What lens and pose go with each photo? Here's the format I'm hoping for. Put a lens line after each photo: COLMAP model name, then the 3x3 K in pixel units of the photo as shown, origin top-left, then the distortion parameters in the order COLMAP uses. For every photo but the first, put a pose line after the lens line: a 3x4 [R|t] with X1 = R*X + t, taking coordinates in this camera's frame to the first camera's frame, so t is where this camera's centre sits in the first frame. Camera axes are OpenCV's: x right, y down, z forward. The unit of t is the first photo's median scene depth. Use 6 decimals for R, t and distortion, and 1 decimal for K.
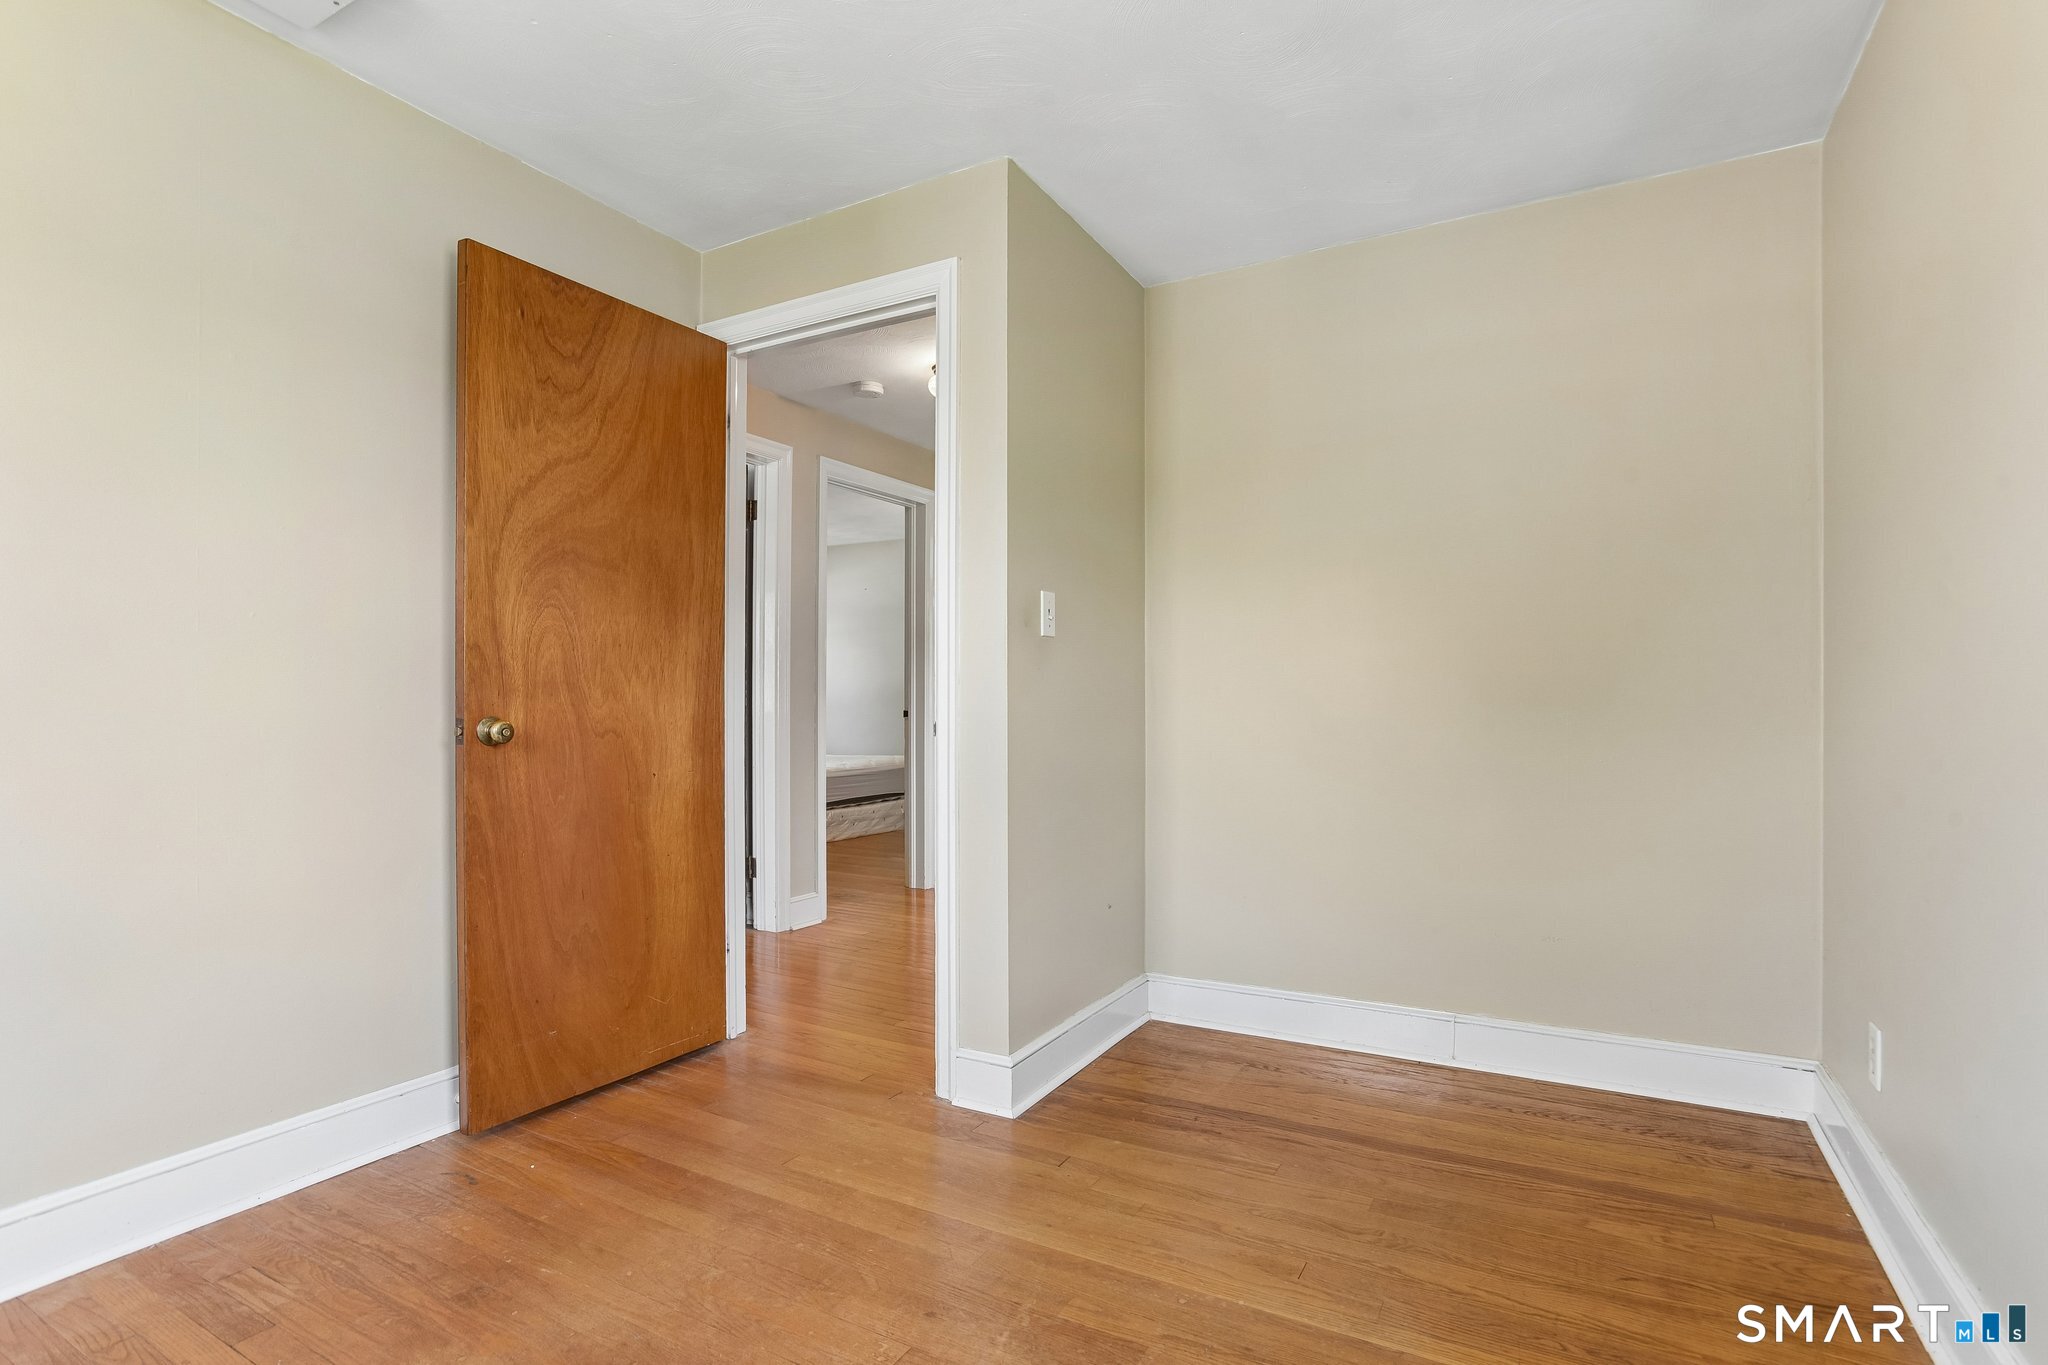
lens RADIAL K [[993.9, 0, 1008.6], [0, 993.9, 703.4], [0, 0, 1]] dist [-0.039842, 0.017298]
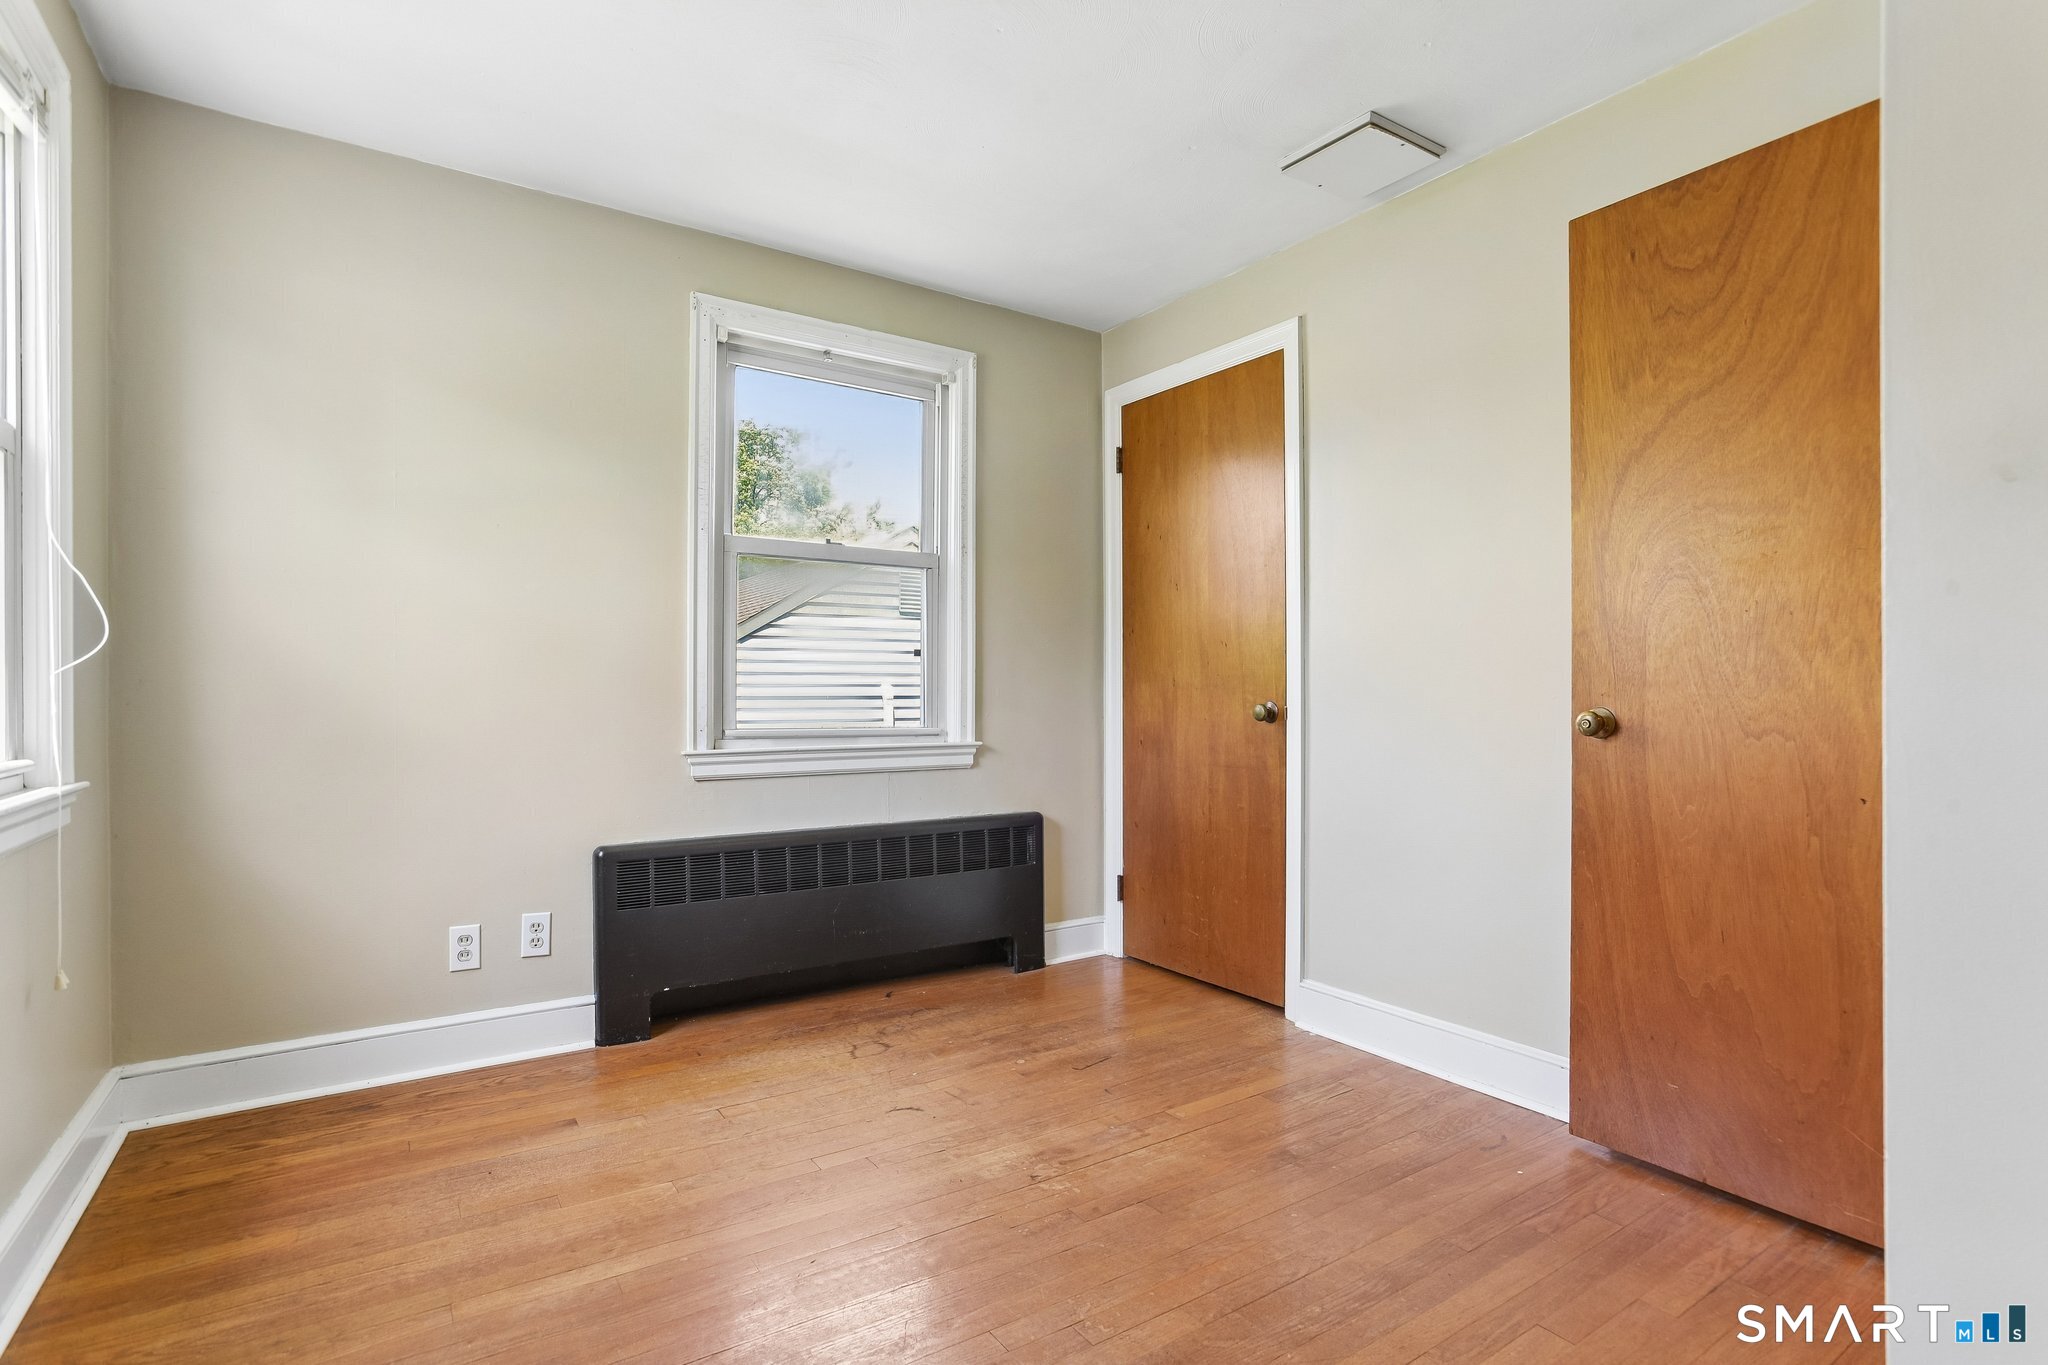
lens RADIAL K [[993.9, 0, 1030.1], [0, 993.9, 680.4], [0, 0, 1]] dist [-0.039842, 0.017298]
pose [[-0.440522, -0.010401, -0.897682, 0.529661], [-0.002412, 0.999943, -0.010402, -0.000847], [0.897739, -0.002417, -0.440522, 0.881895]]
